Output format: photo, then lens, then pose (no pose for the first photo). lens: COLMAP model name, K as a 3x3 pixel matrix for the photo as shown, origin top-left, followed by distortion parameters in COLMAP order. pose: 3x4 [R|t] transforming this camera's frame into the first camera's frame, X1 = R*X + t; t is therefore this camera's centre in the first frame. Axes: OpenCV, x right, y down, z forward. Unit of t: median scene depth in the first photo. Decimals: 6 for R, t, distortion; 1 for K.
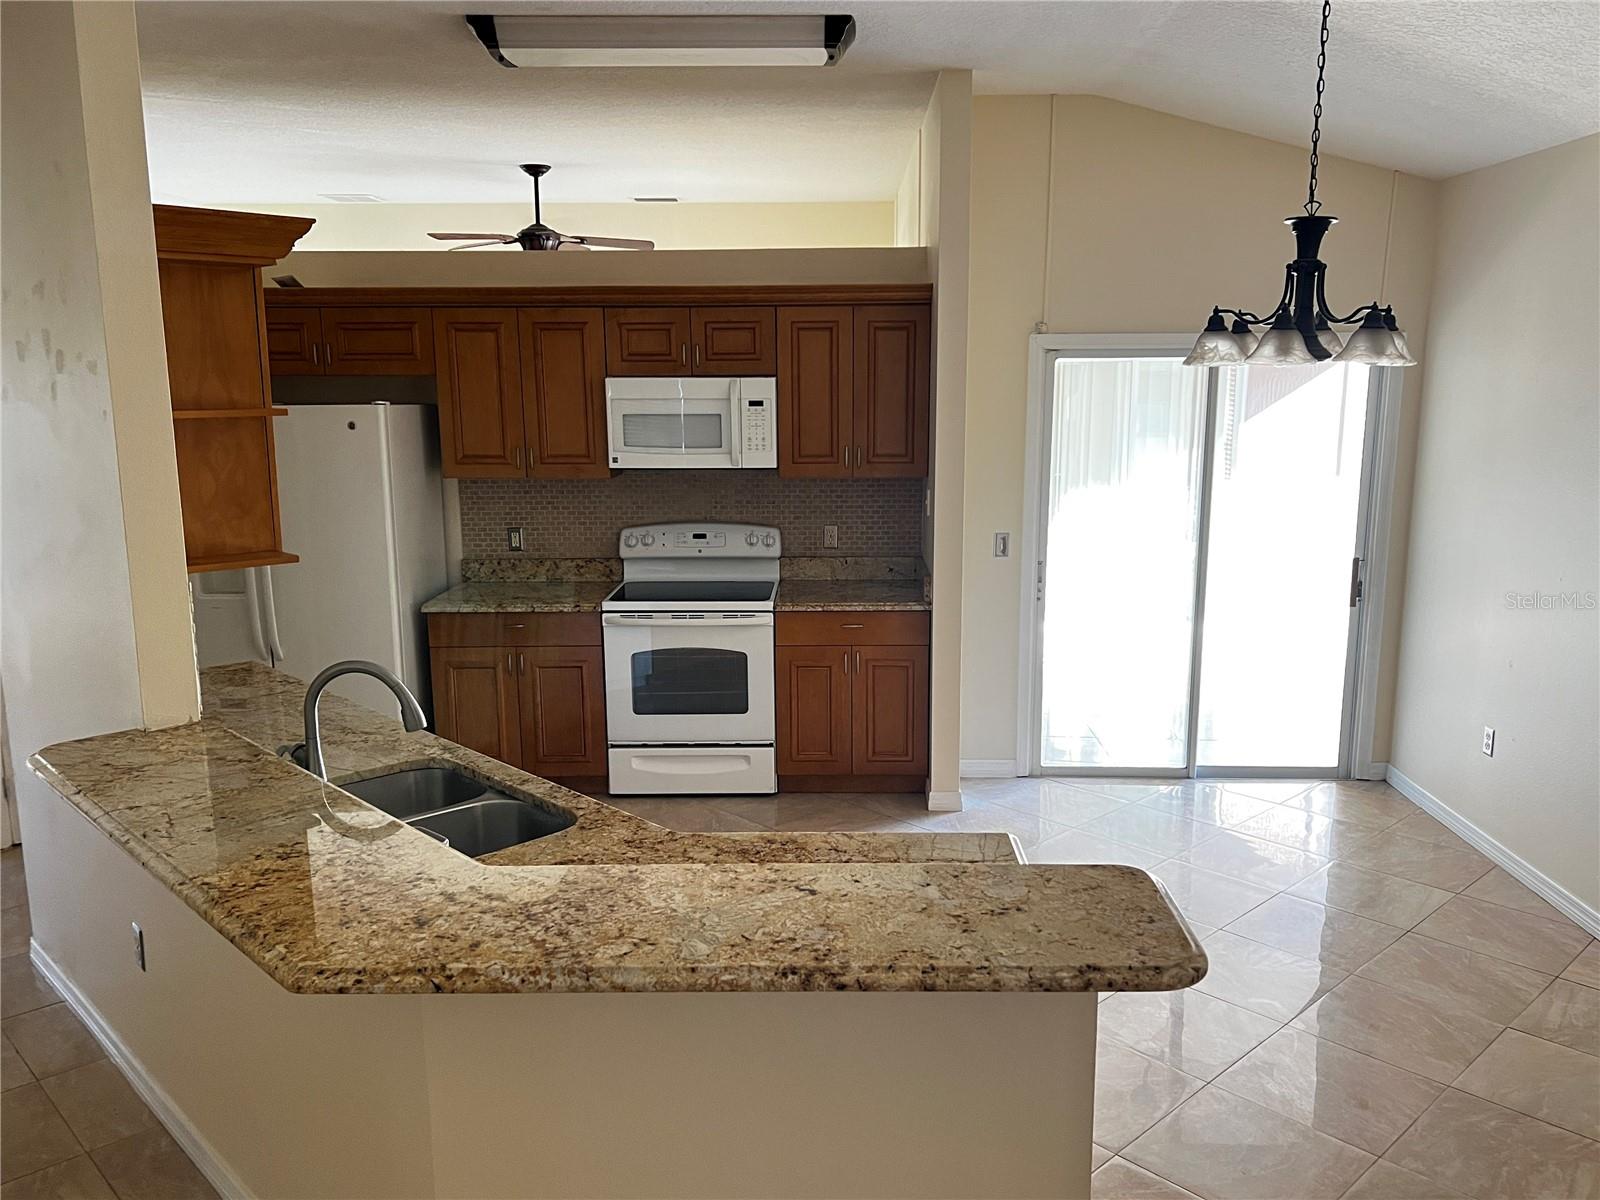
lens RADIAL K [[1269.9, 0, 837.7], [0, 1269.9, 627.7], [0, 0, 1]] dist [0.064874, -0.017579]
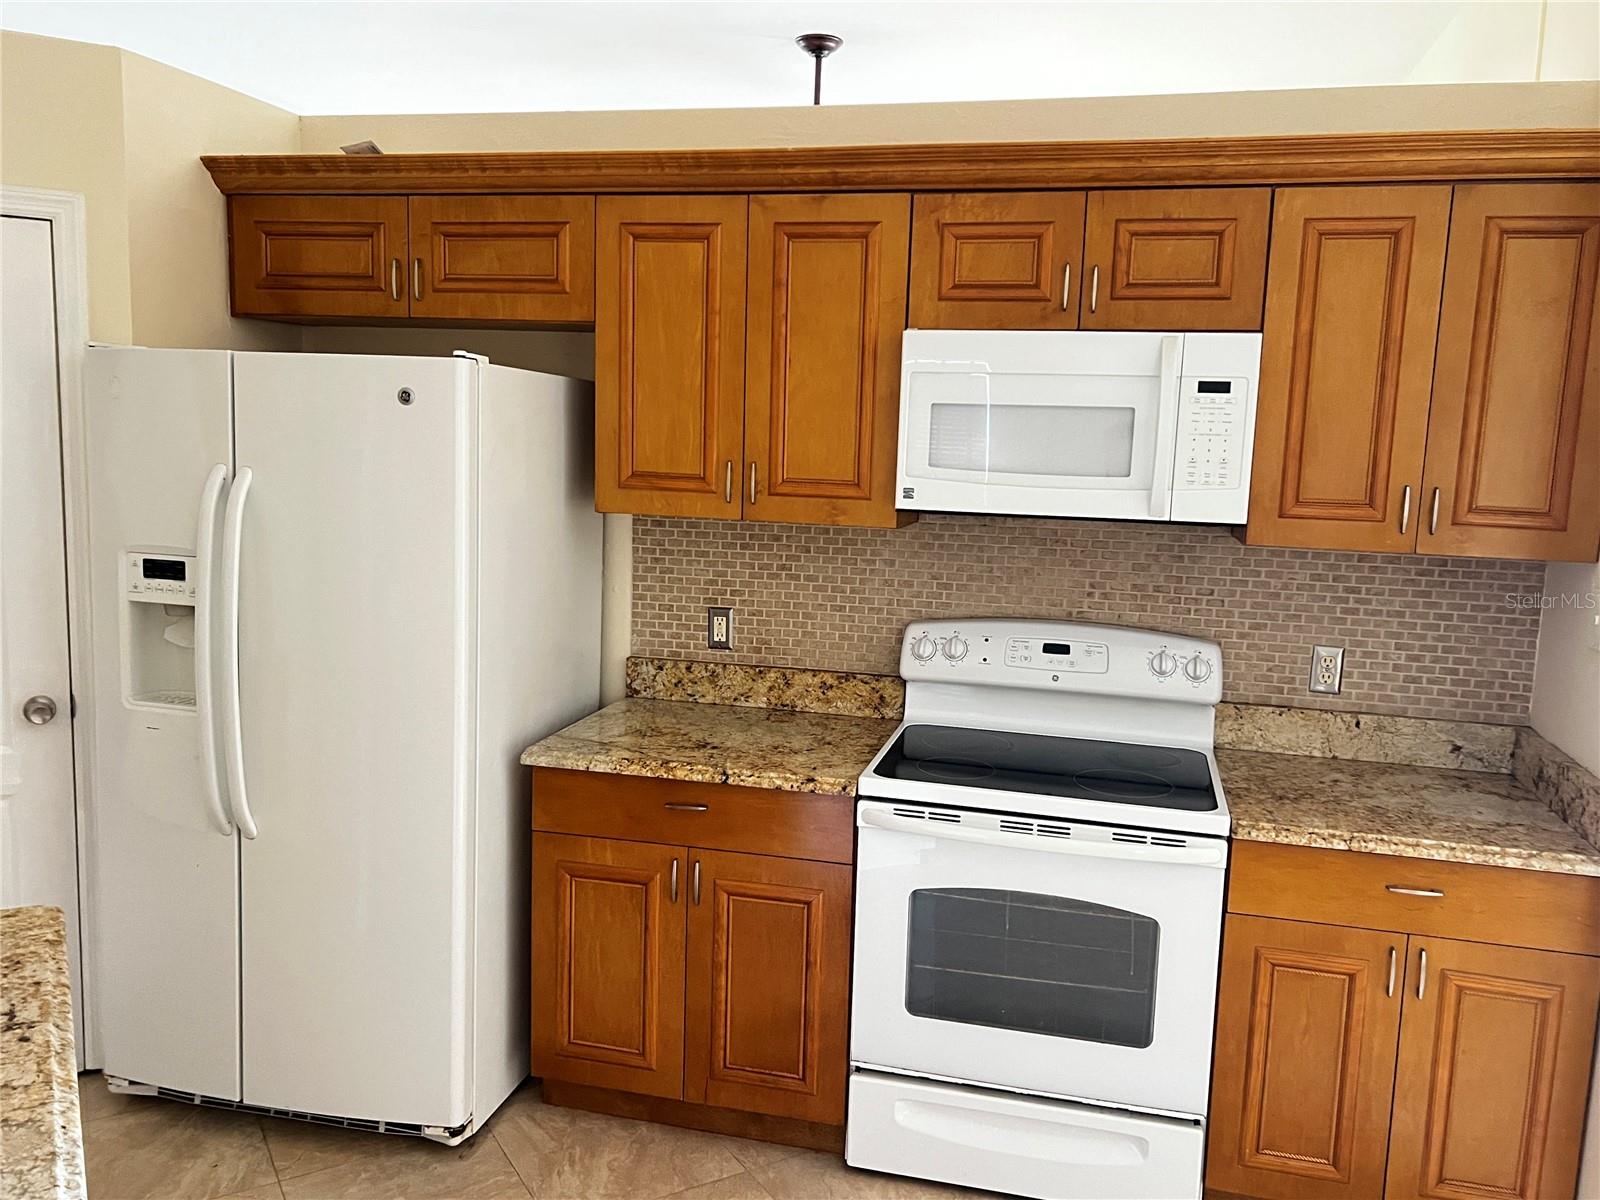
lens RADIAL K [[1269.9, 0, 800.6], [0, 1269.9, 591.2], [0, 0, 1]] dist [0.064874, -0.017579]
pose [[0.969362, 0.066500, -0.236464, -0.094704], [-0.083907, 0.994396, -0.064319, -0.057105], [0.230861, 0.082189, 0.969509, 0.505558]]
